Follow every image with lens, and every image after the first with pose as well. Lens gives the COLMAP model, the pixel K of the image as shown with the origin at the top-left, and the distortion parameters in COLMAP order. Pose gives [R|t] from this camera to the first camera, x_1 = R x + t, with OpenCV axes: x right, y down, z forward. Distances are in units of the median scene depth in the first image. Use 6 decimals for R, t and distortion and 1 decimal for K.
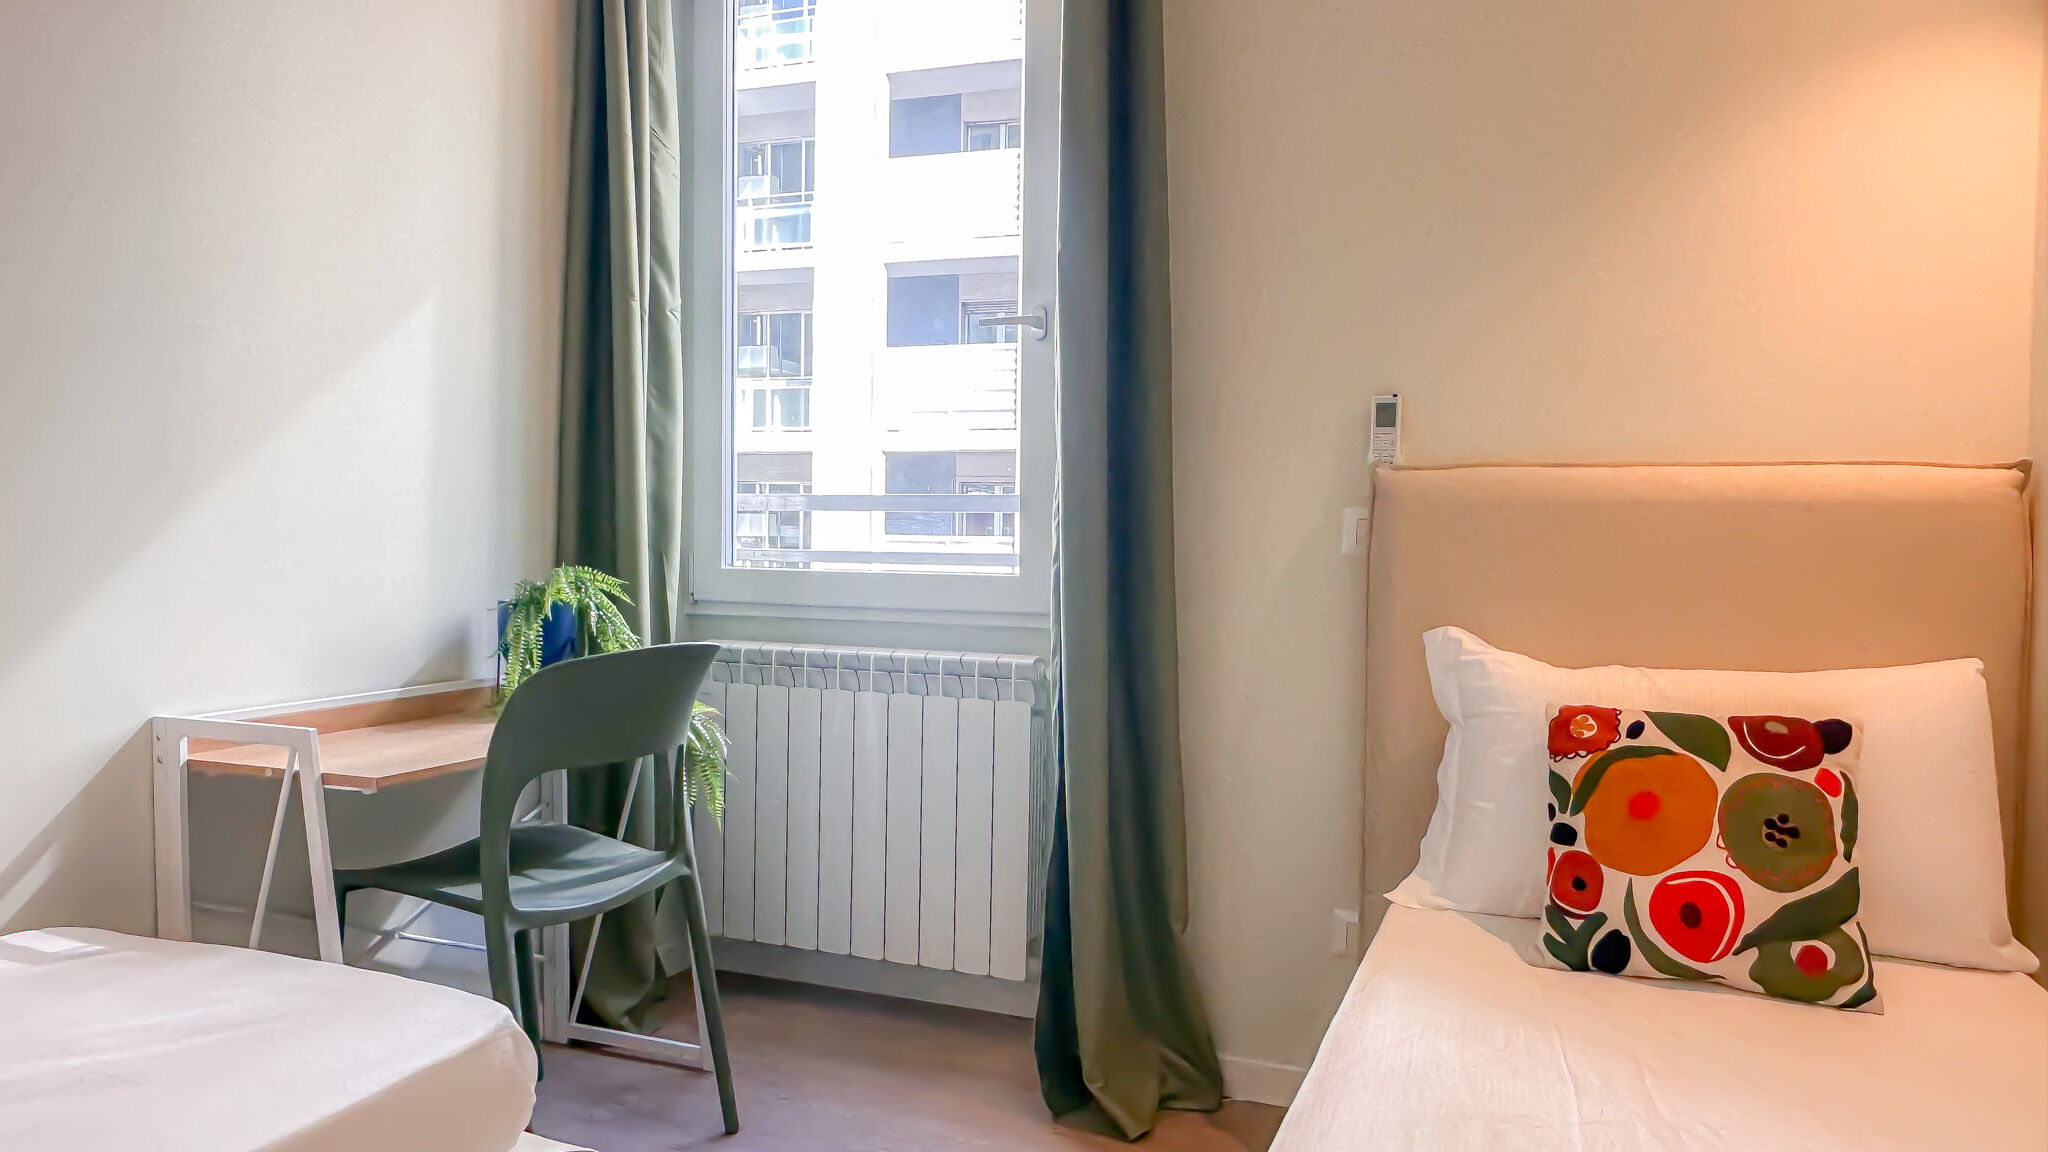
lens RADIAL K [[1440.3, 0, 1024.0], [0, 1440.3, 576.0], [0, 0, 1]] dist [-0.001902, -0.000548]
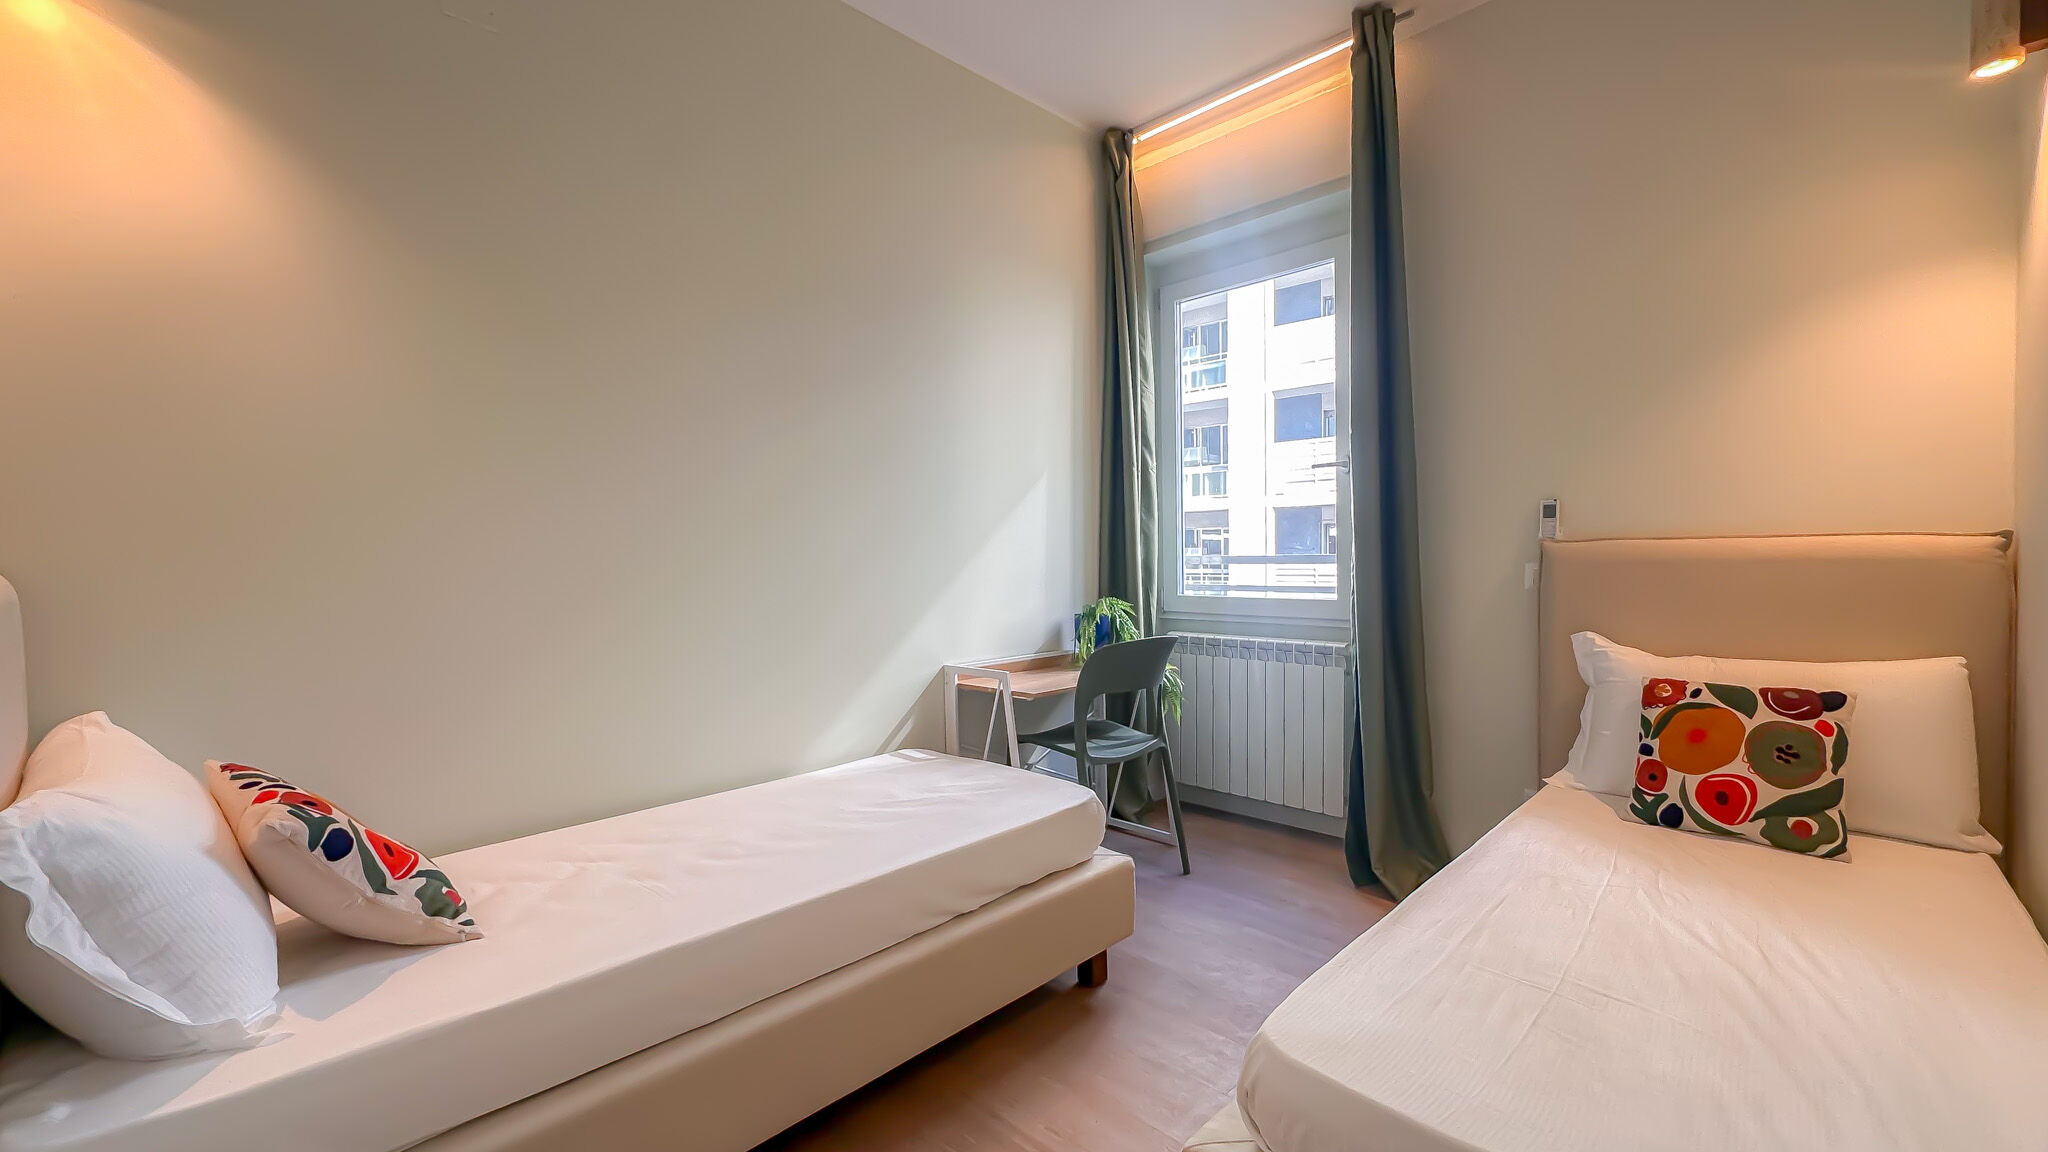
lens RADIAL K [[817.0, 0, 1025.6], [0, 817.0, 576.6], [0, 0, 1]] dist [-0.002663, 0.000453]
pose [[0.924963, -0.016539, -0.379698, 0.040221], [0.010481, 0.999783, -0.018016, -0.023125], [0.379914, 0.012684, 0.924935, -0.206371]]
